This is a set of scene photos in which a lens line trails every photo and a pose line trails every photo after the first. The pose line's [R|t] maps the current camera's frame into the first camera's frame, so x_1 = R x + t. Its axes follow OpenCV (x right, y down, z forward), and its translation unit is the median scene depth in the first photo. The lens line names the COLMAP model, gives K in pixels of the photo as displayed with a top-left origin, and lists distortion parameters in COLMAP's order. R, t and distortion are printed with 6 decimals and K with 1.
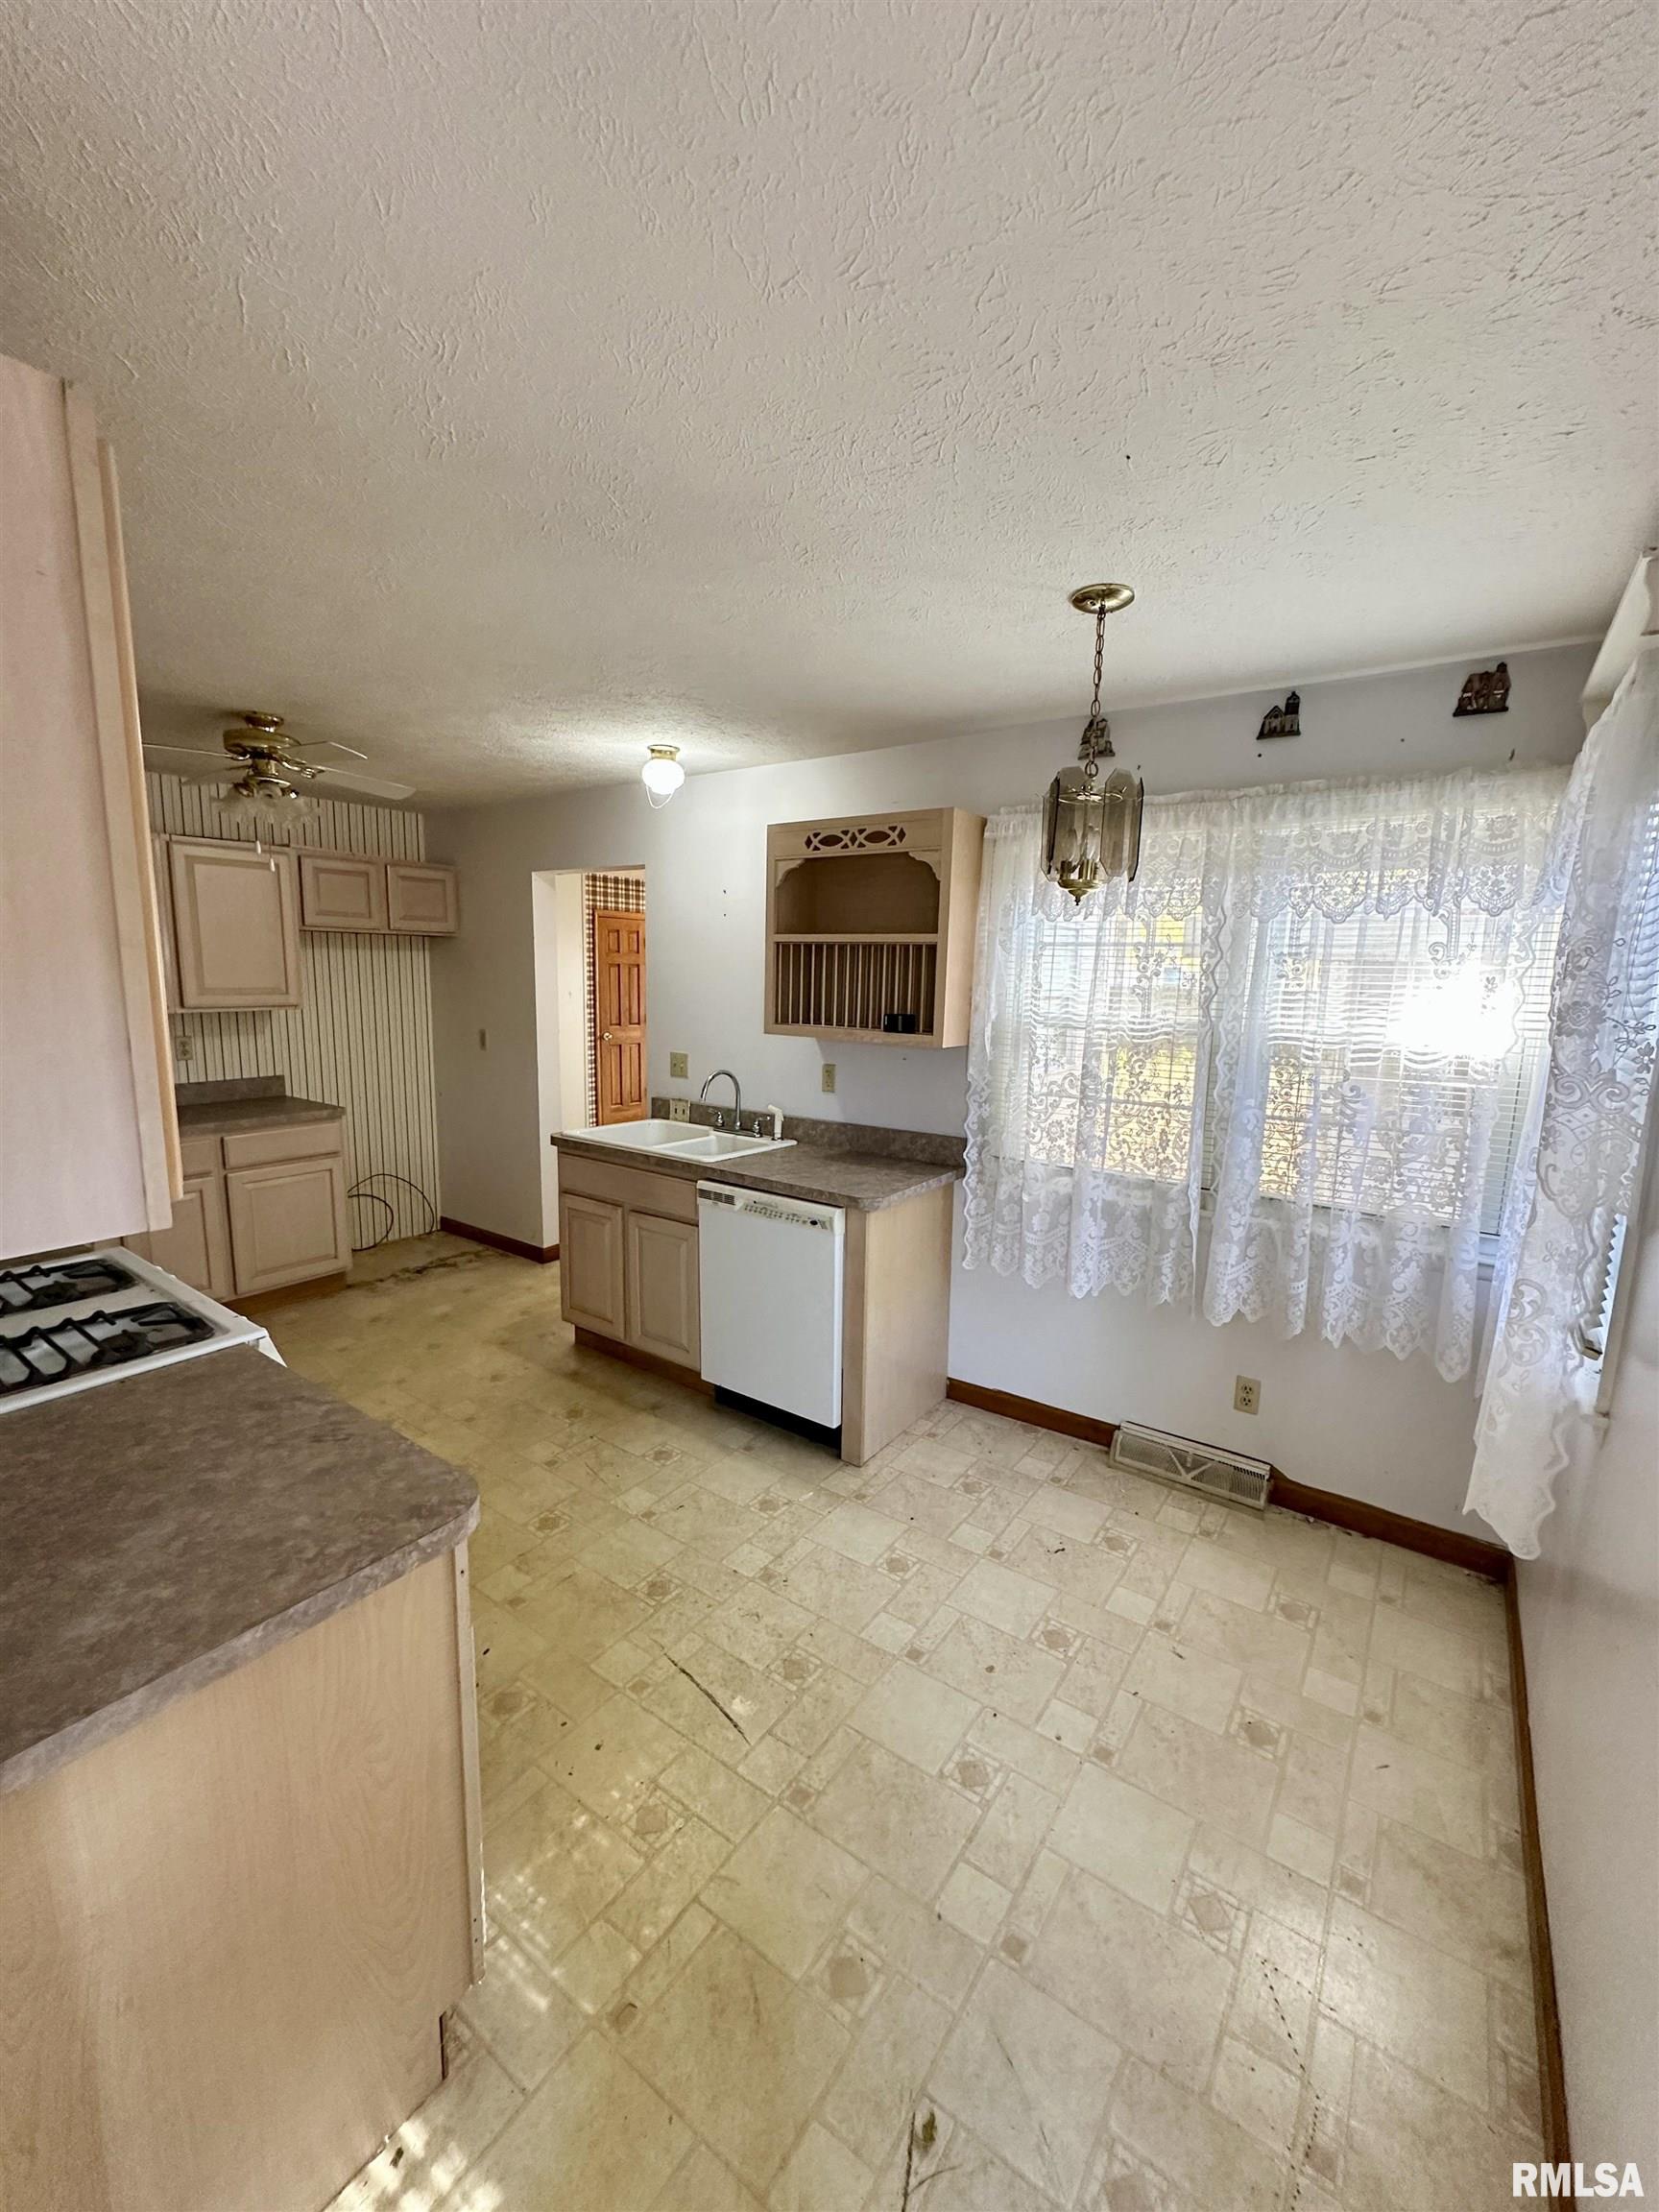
lens RADIAL K [[884.1, 0, 829.5], [0, 884.1, 1106.0], [0, 0, 1]] dist [-0.004656, 0.001875]
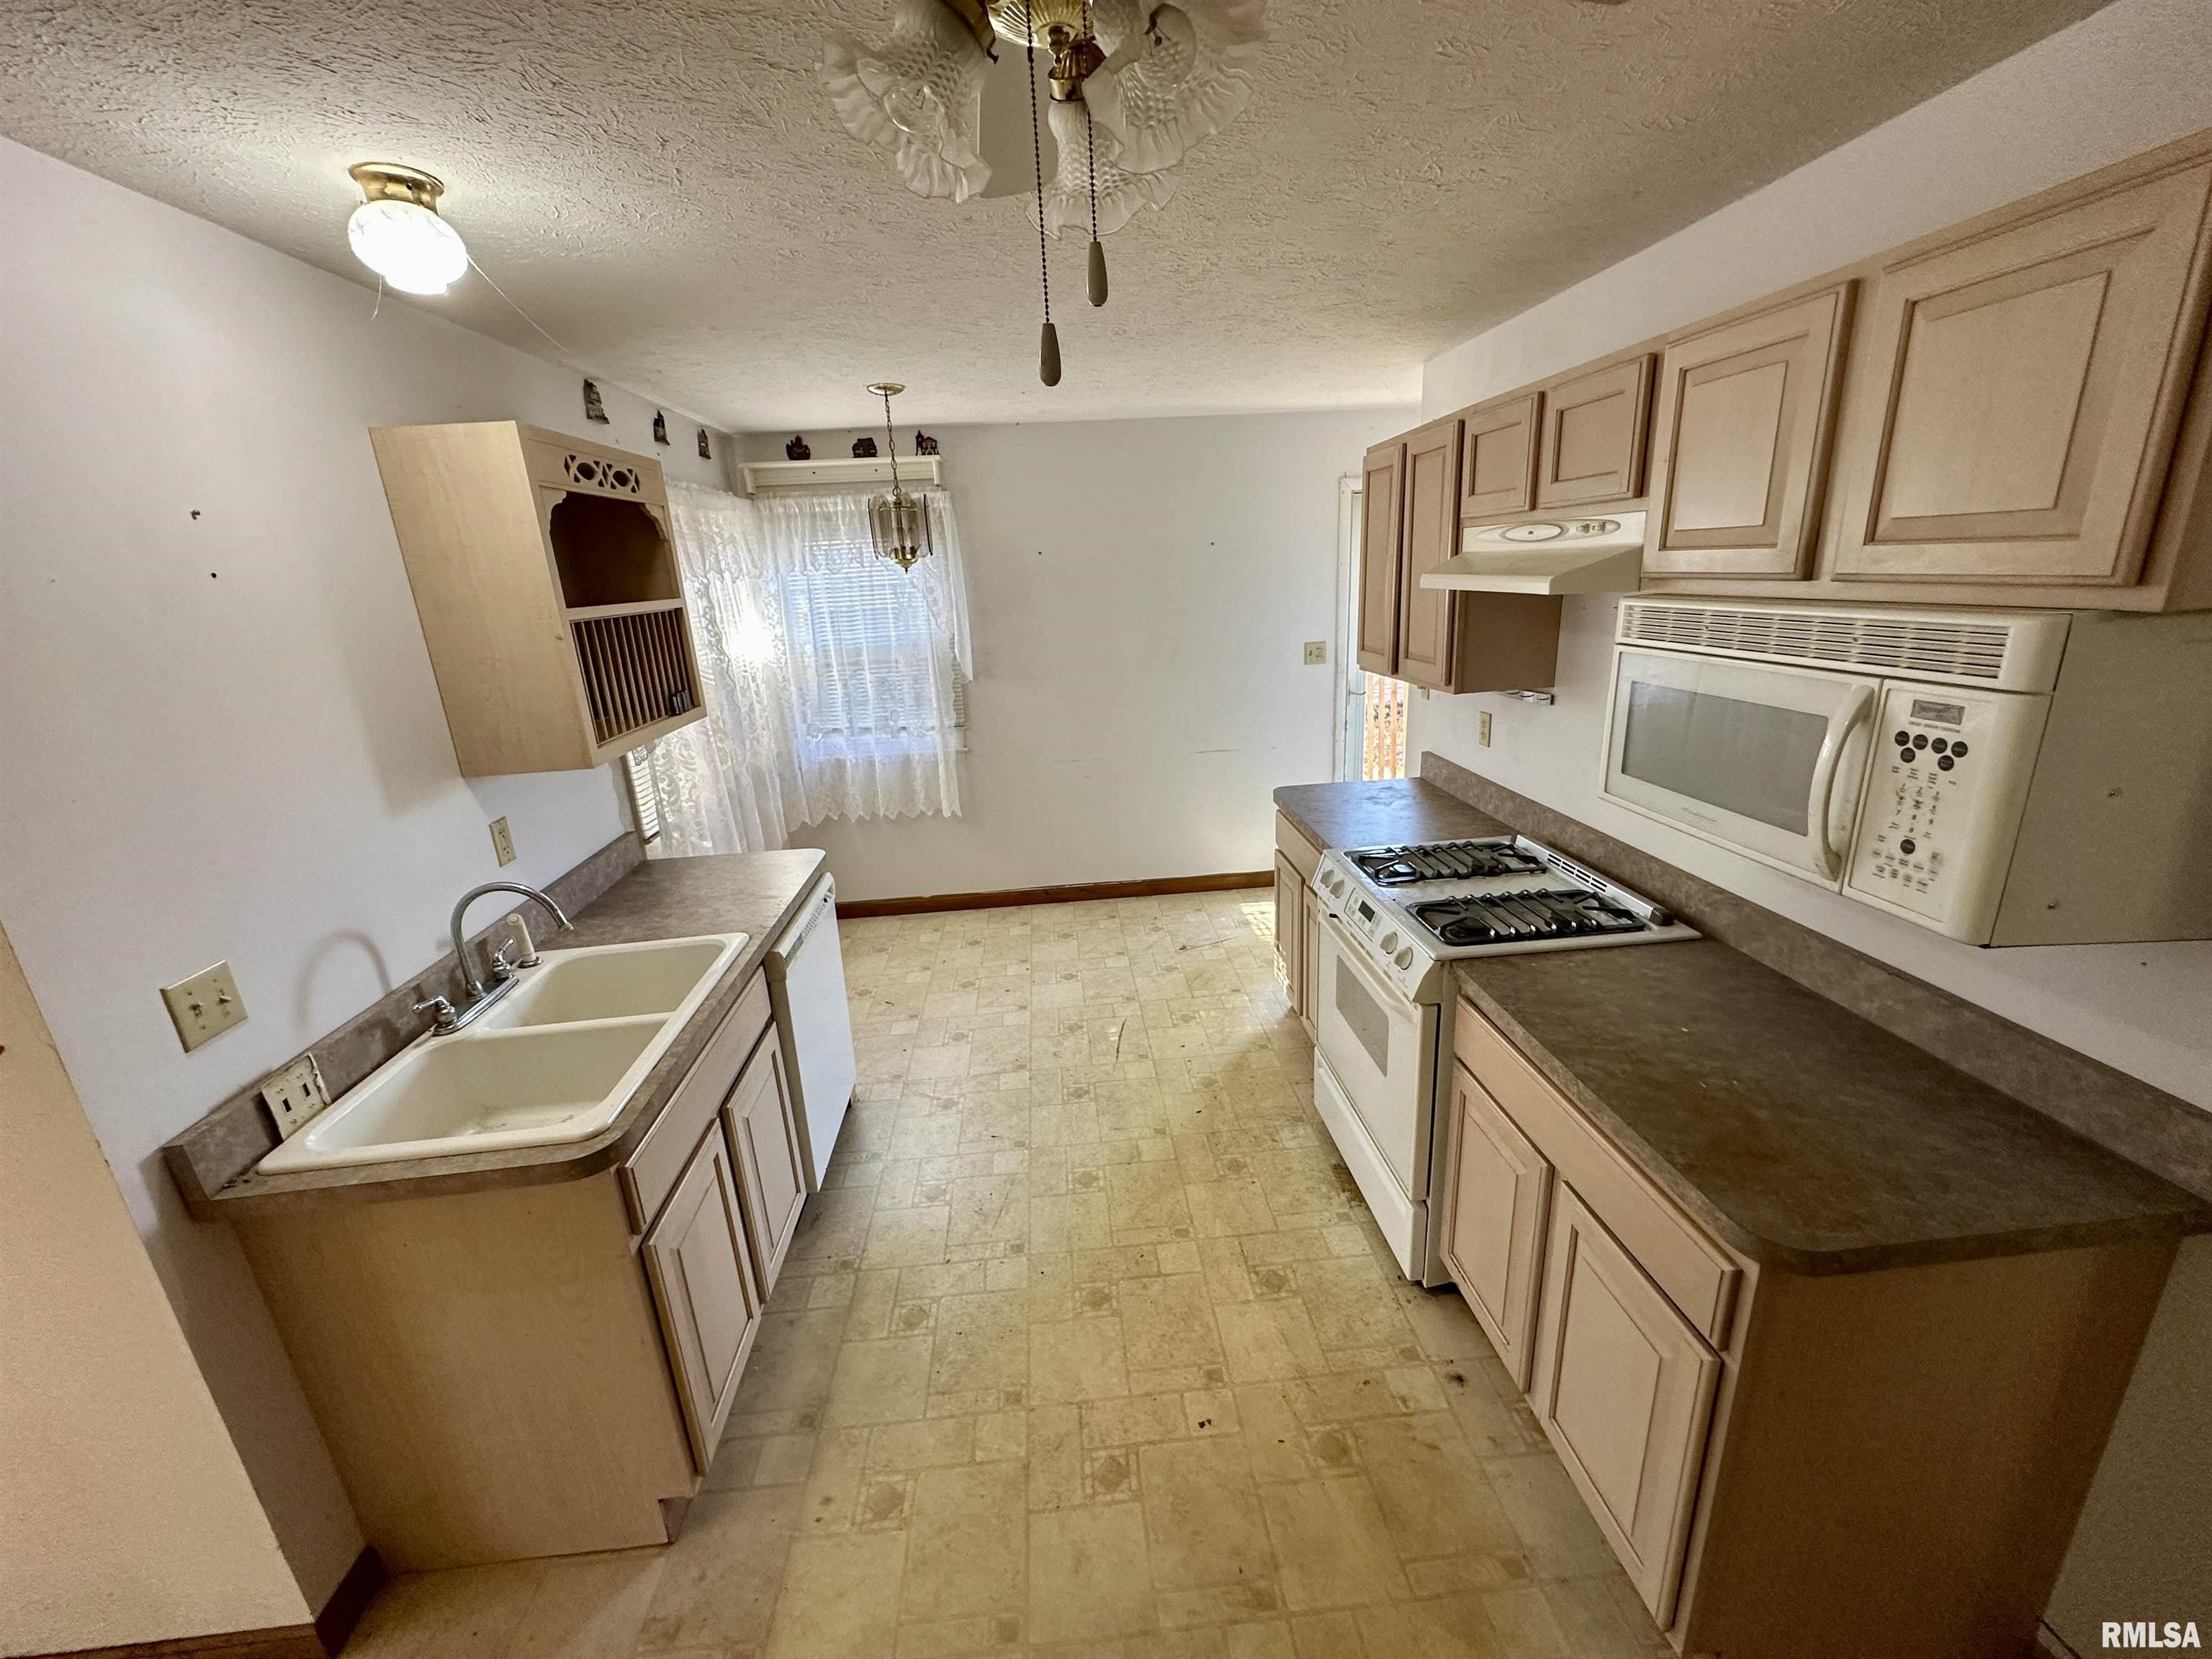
lens RADIAL K [[884.1, 0, 1106.0], [0, 884.1, 829.5], [0, 0, 1]] dist [-0.004656, 0.001875]
pose [[-0.642632, -0.213177, 0.735921, -0.838601], [0.153511, 0.905211, 0.396267, -0.253317], [-0.750639, 0.367626, -0.548992, 1.166964]]
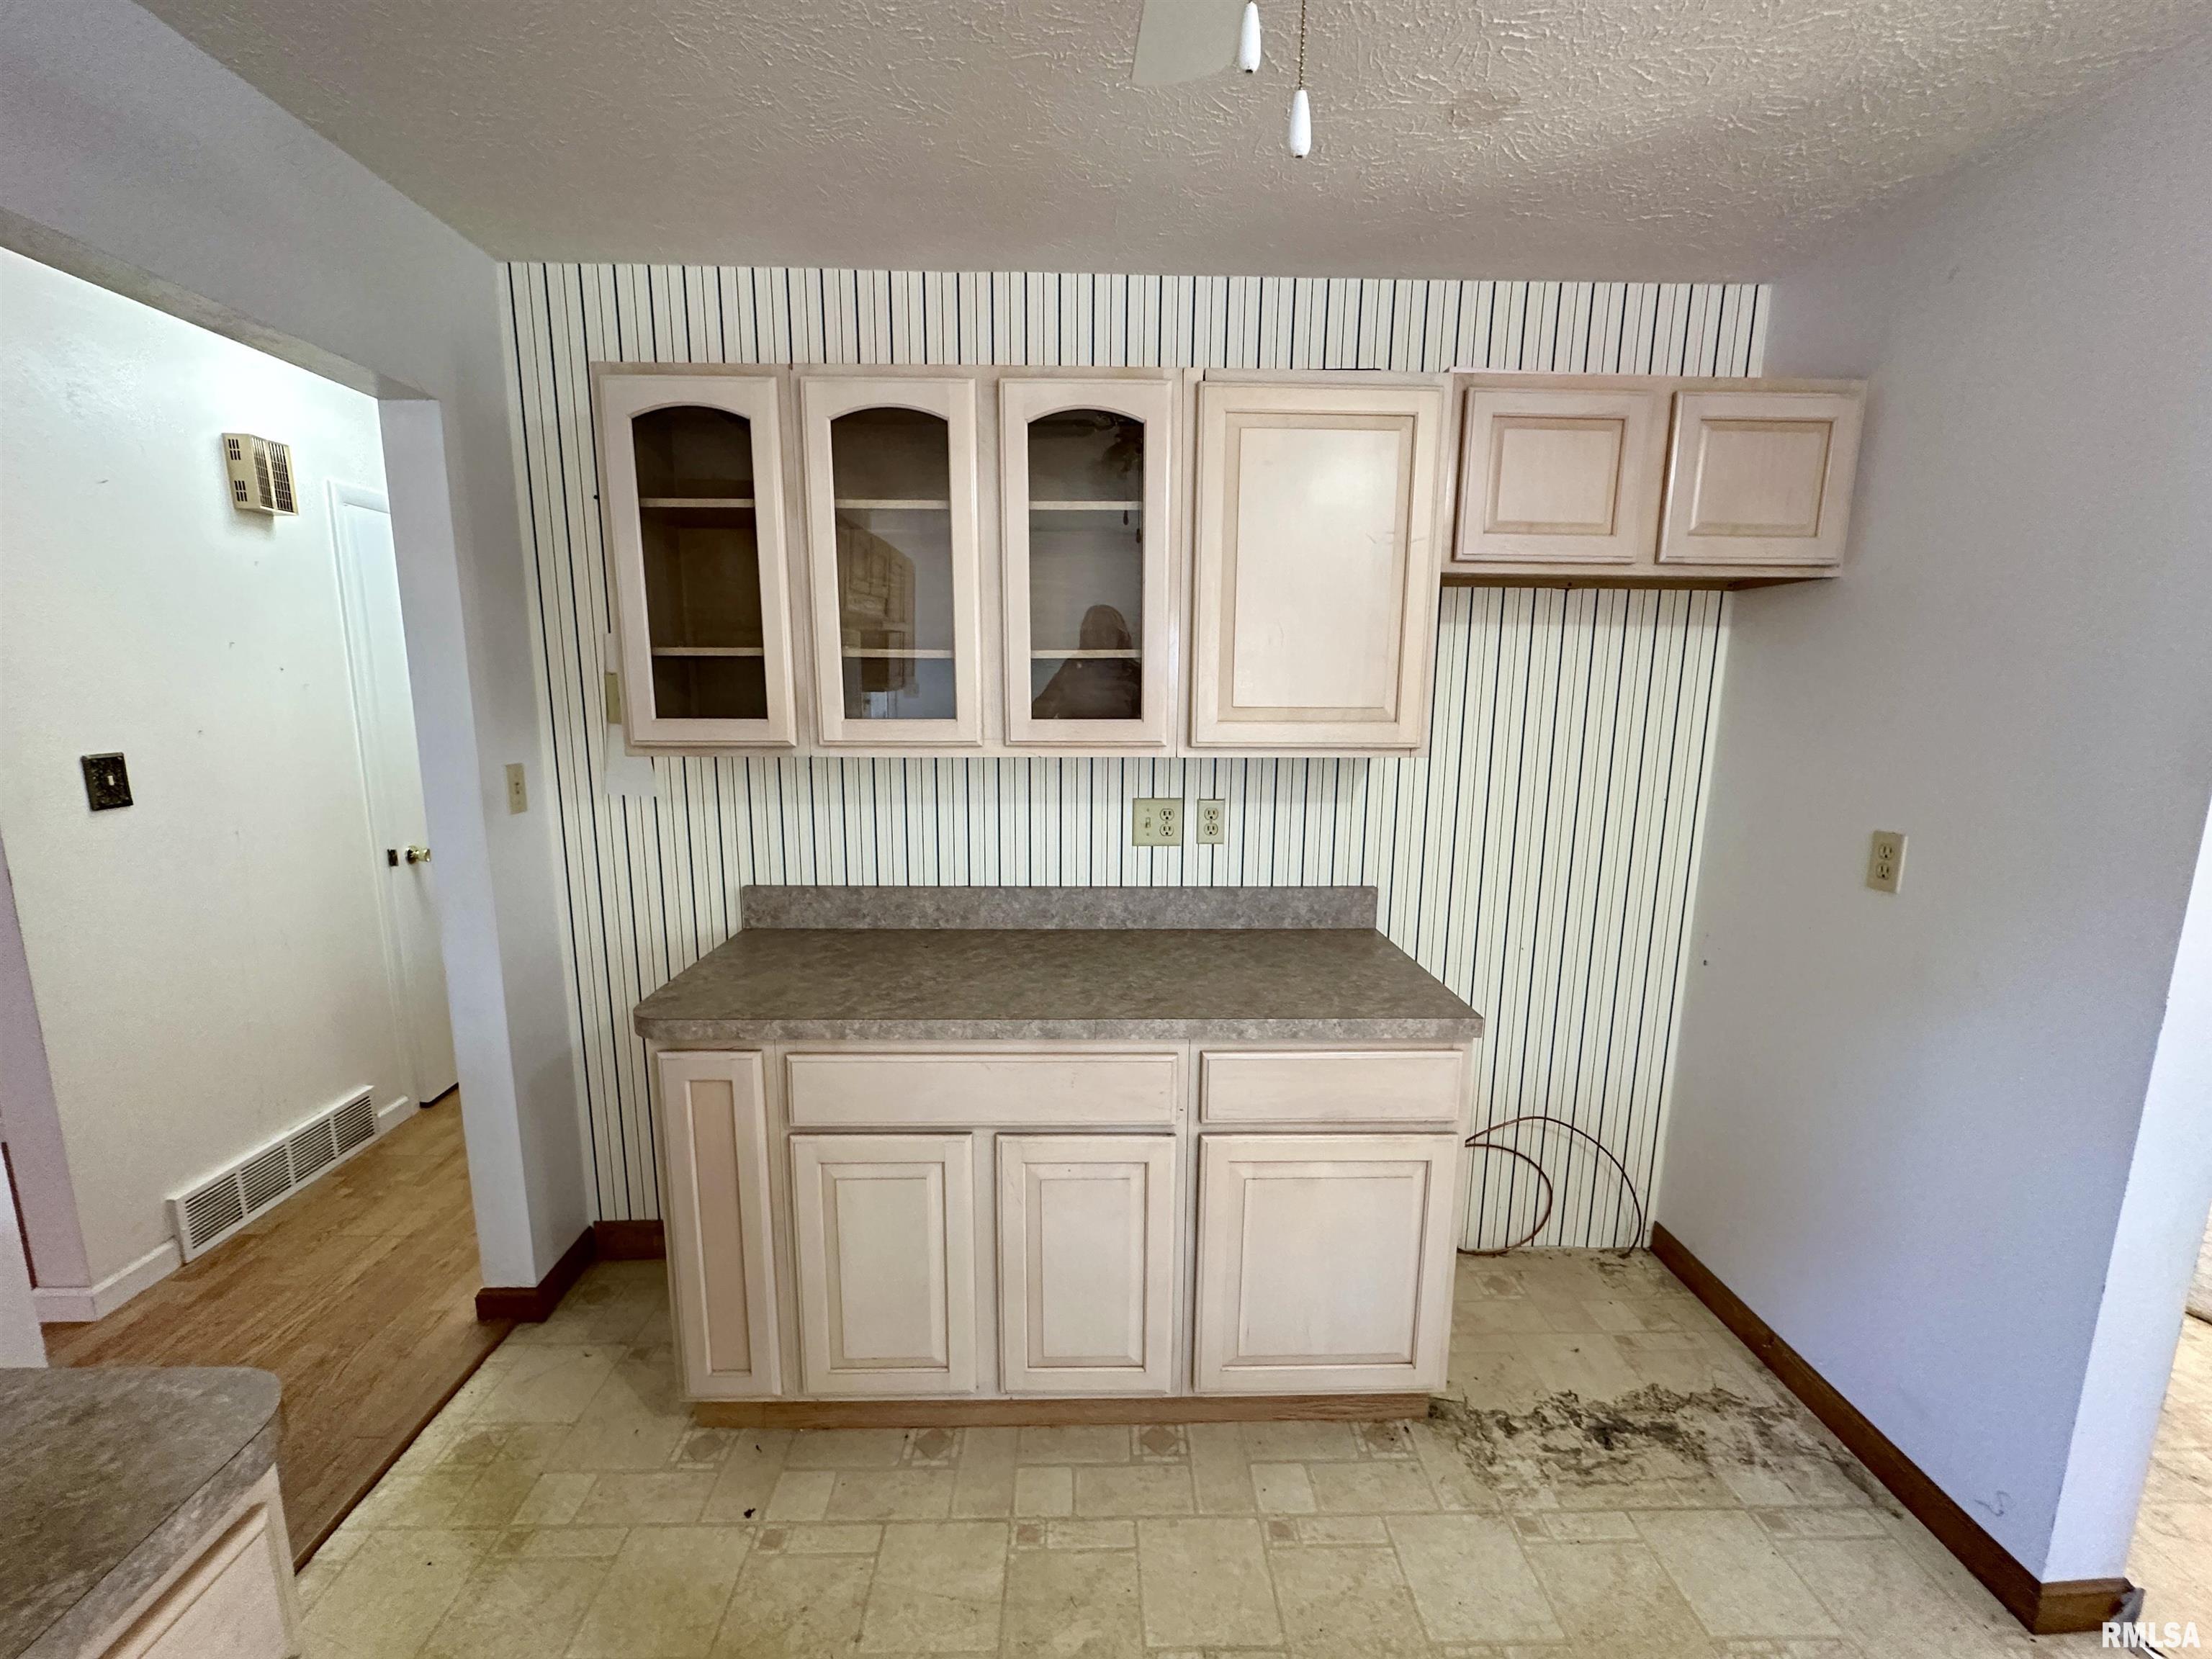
lens RADIAL K [[881.0, 0, 1106.0], [0, 881.0, 829.5], [0, 0, 1]] dist [-0.004584, -0.000170]
pose [[0.599581, 0.116447, -0.791797, -0.476578], [-0.119349, 0.991305, 0.055413, -0.110806], [0.791365, 0.061276, 0.608265, 0.851207]]
